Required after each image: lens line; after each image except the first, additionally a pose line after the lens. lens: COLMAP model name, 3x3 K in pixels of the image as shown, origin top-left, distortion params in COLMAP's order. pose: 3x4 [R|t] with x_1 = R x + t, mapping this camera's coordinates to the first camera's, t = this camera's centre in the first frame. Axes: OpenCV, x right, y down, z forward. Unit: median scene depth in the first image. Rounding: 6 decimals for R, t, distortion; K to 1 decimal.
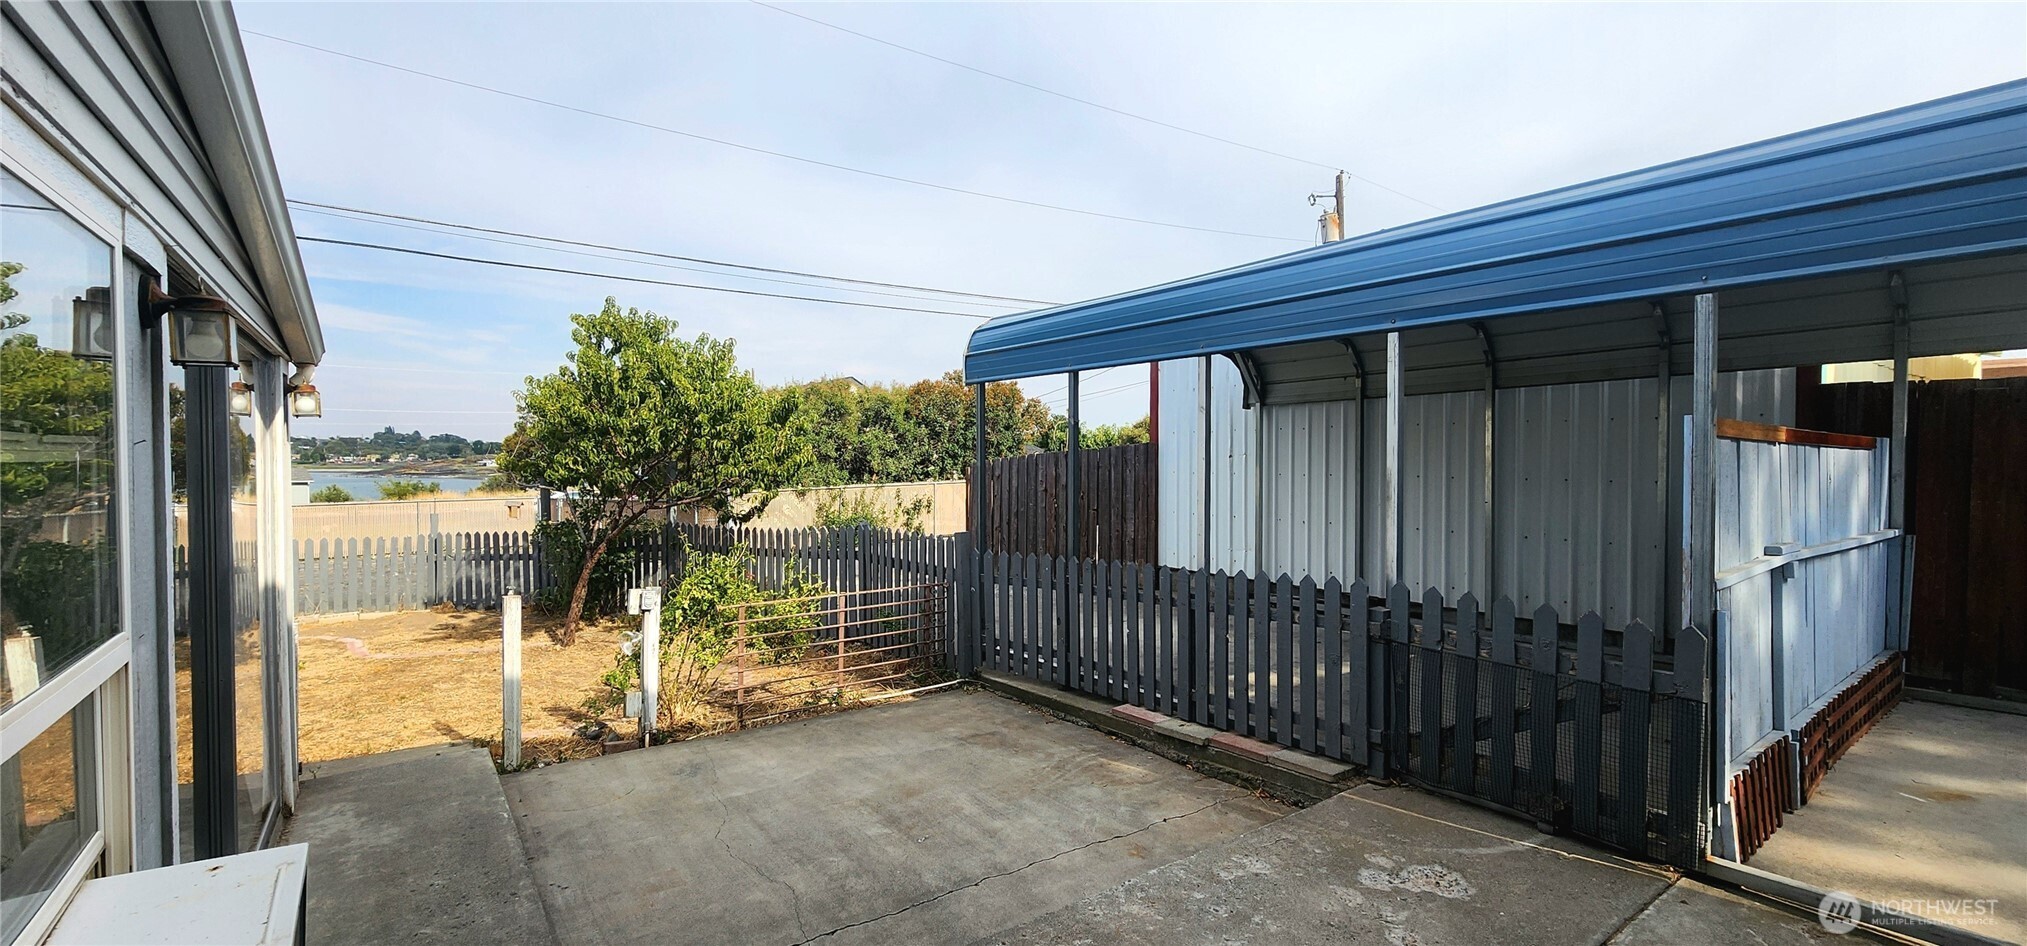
lens RADIAL K [[838.0, 0, 1009.3], [0, 838.0, 476.9], [0, 0, 1]] dist [-0.001303, -0.000353]
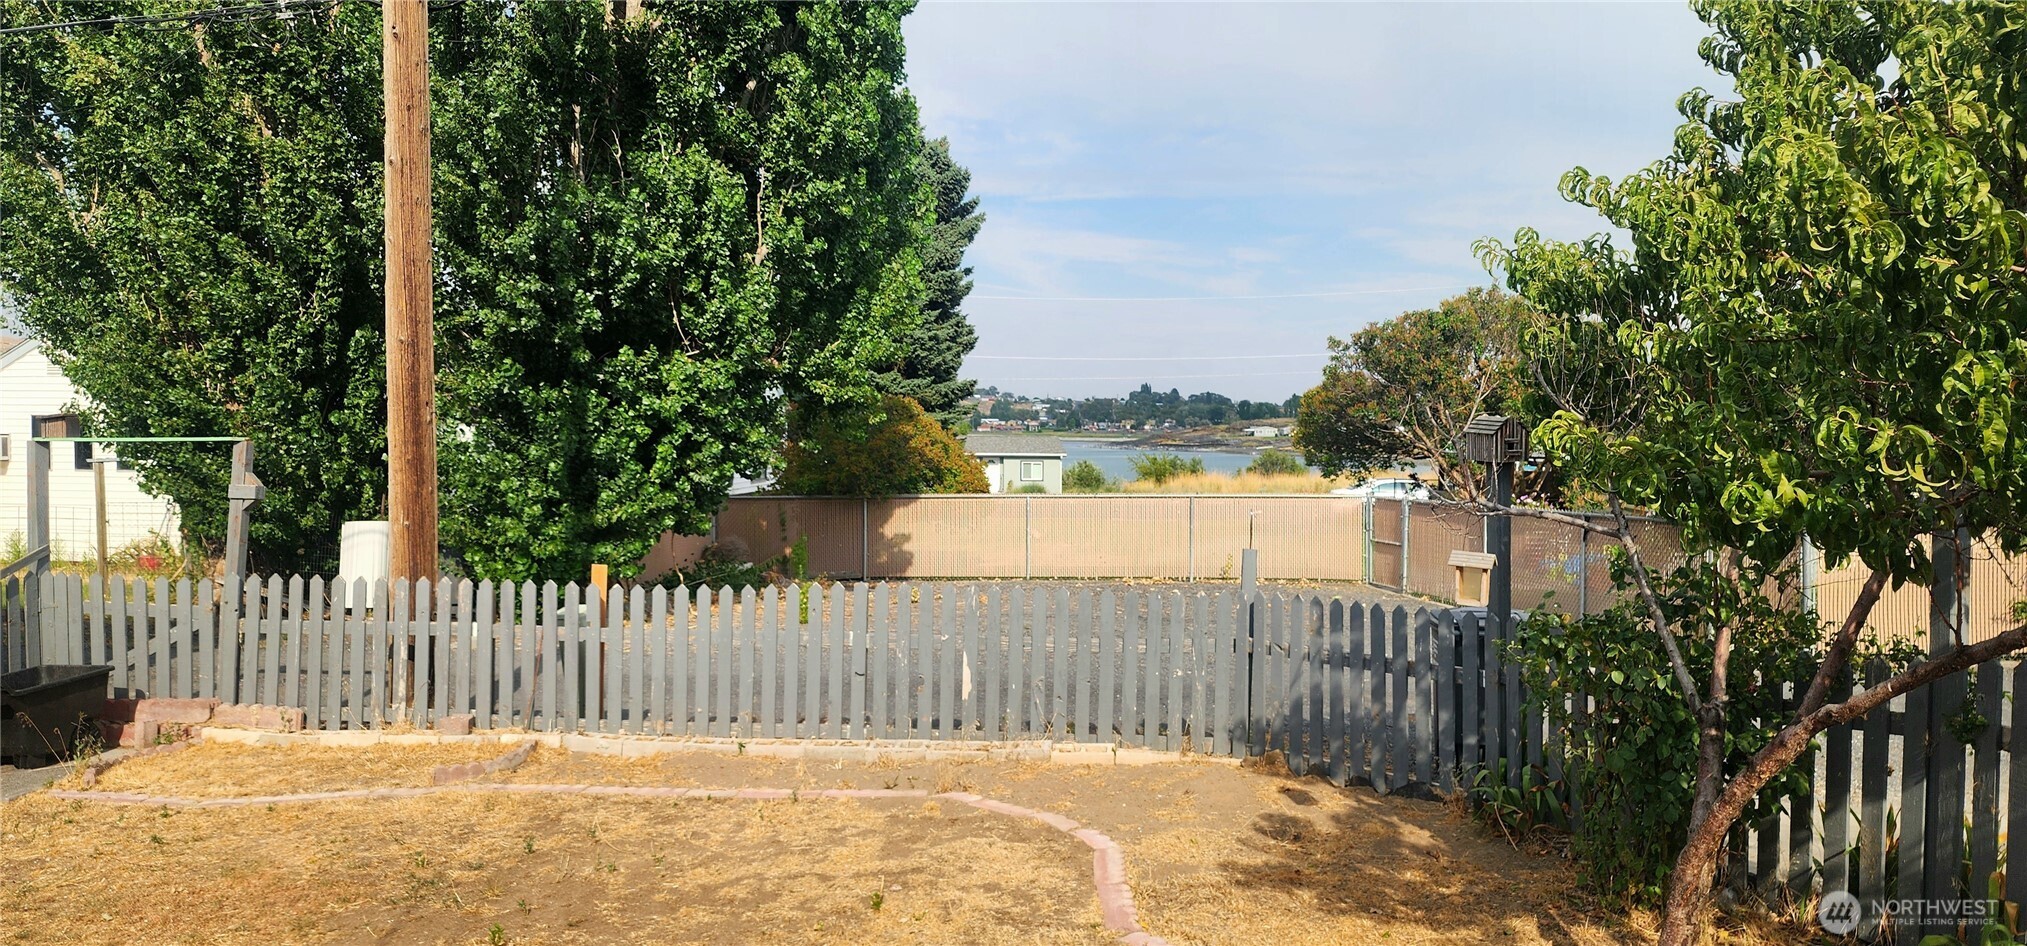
lens RADIAL K [[1367.2, 0, 1013.5], [0, 1367.2, 473.0], [0, 0, 1]] dist [0.060138, -0.055591]
pose [[0.742946, 0.023499, -0.668939, -0.286779], [-0.015088, 0.999718, 0.018362, -0.009590], [0.669181, -0.003549, 0.743091, 0.362802]]
